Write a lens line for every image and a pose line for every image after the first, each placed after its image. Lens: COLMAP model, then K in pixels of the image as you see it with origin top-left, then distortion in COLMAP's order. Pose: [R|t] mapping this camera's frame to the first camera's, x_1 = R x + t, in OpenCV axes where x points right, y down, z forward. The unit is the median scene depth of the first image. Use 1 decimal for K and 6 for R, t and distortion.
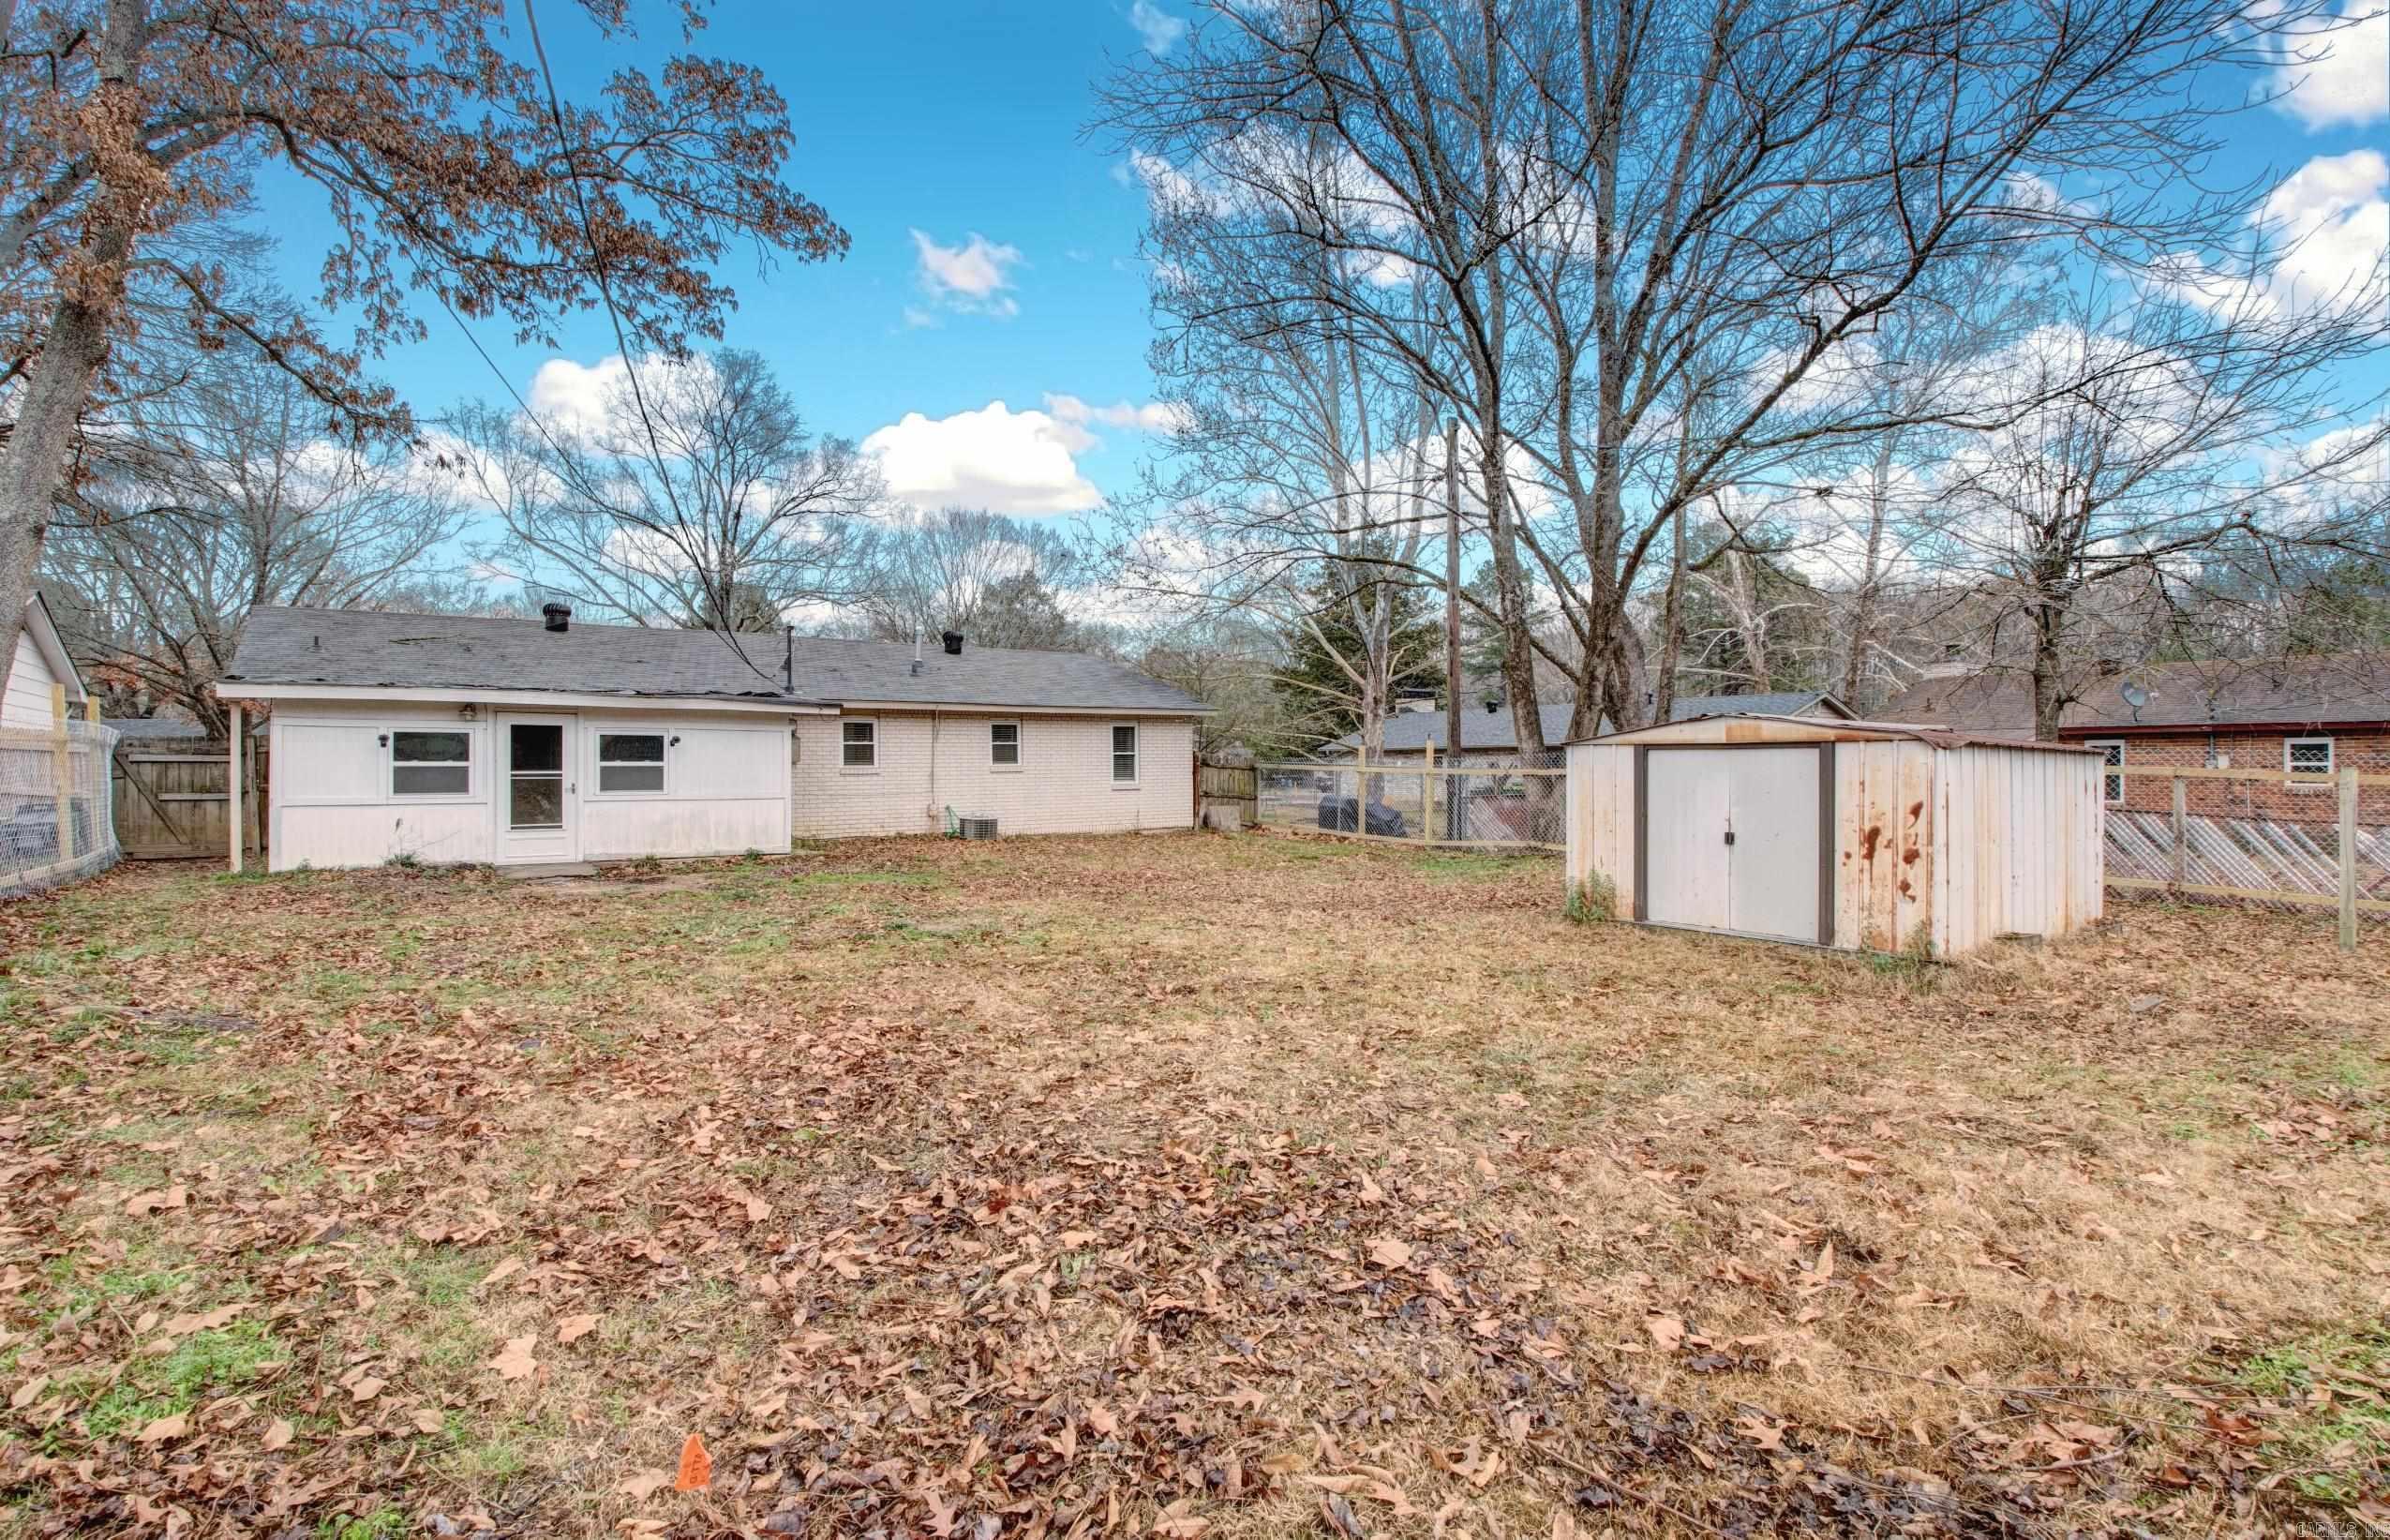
lens RADIAL K [[1106.7, 0, 1195.0], [0, 1106.7, 770.0], [0, 0, 1]] dist [0.001663, -0.018075]
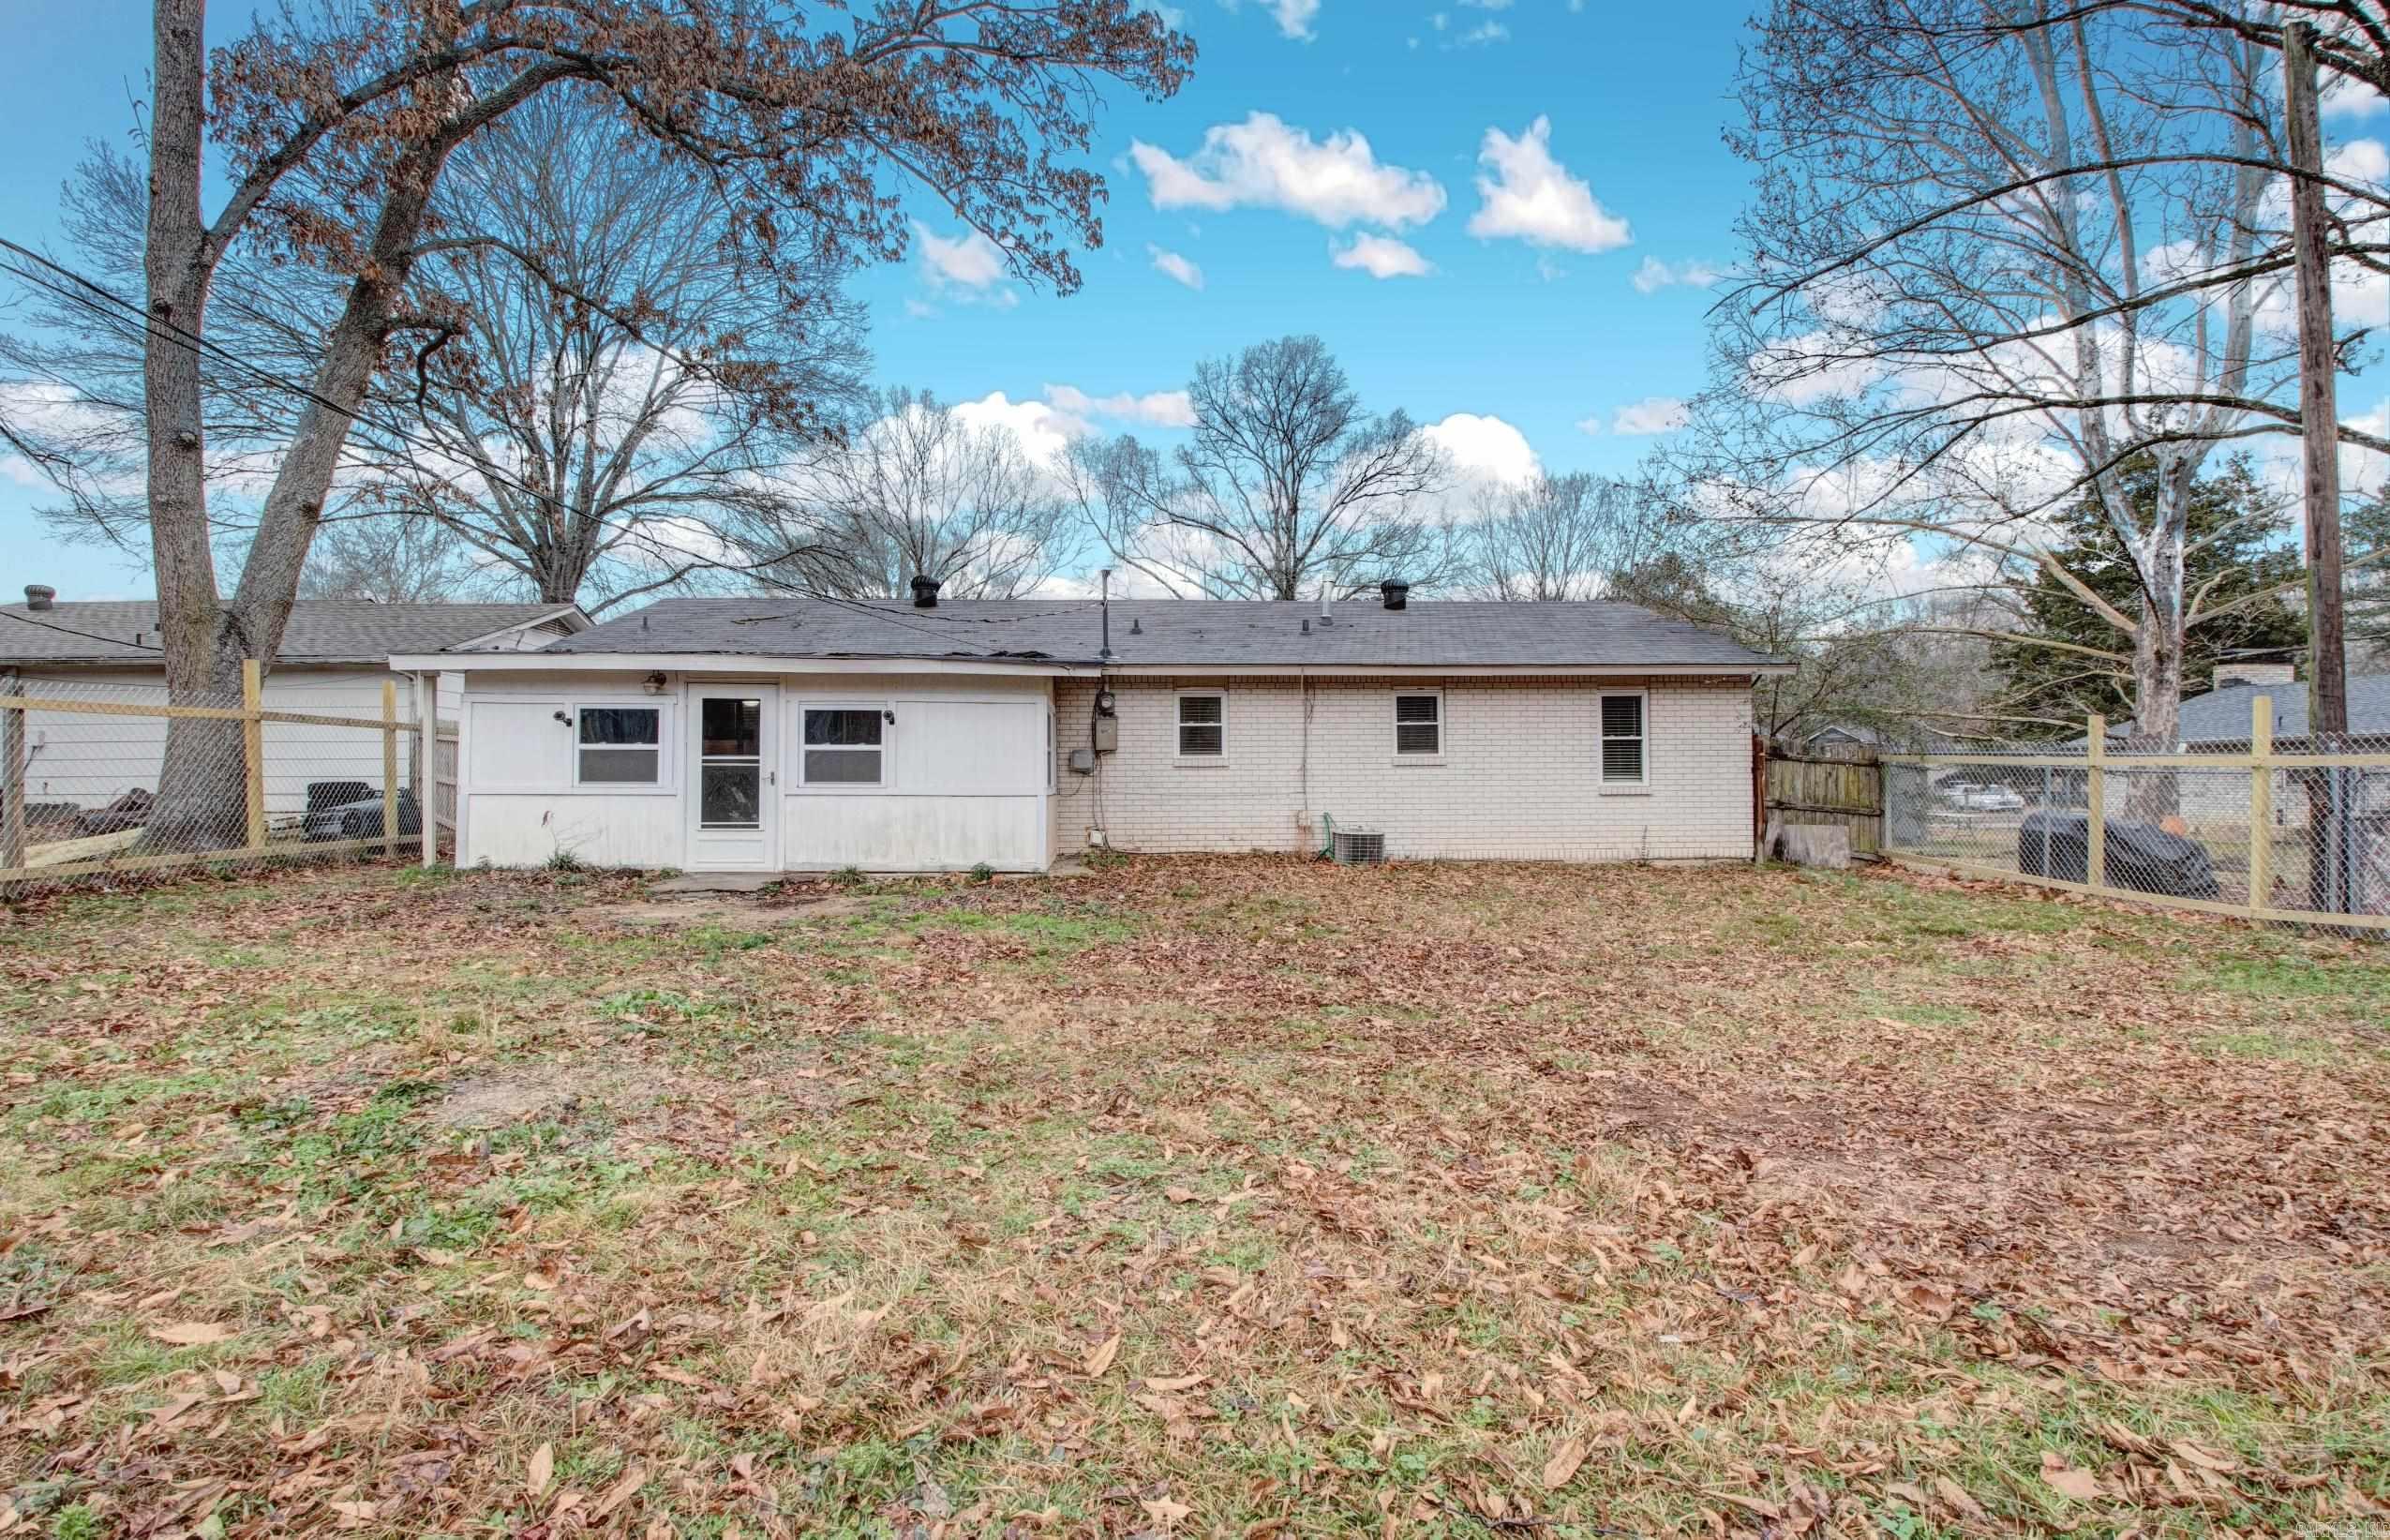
lens RADIAL K [[1106.7, 0, 1195.0], [0, 1106.7, 770.0], [0, 0, 1]] dist [0.001663, -0.018075]
pose [[0.835720, -0.000471, -0.549156, 0.089607], [-0.005814, 0.999936, -0.009705, 0.012204], [0.549125, 0.011304, 0.835664, 0.372605]]
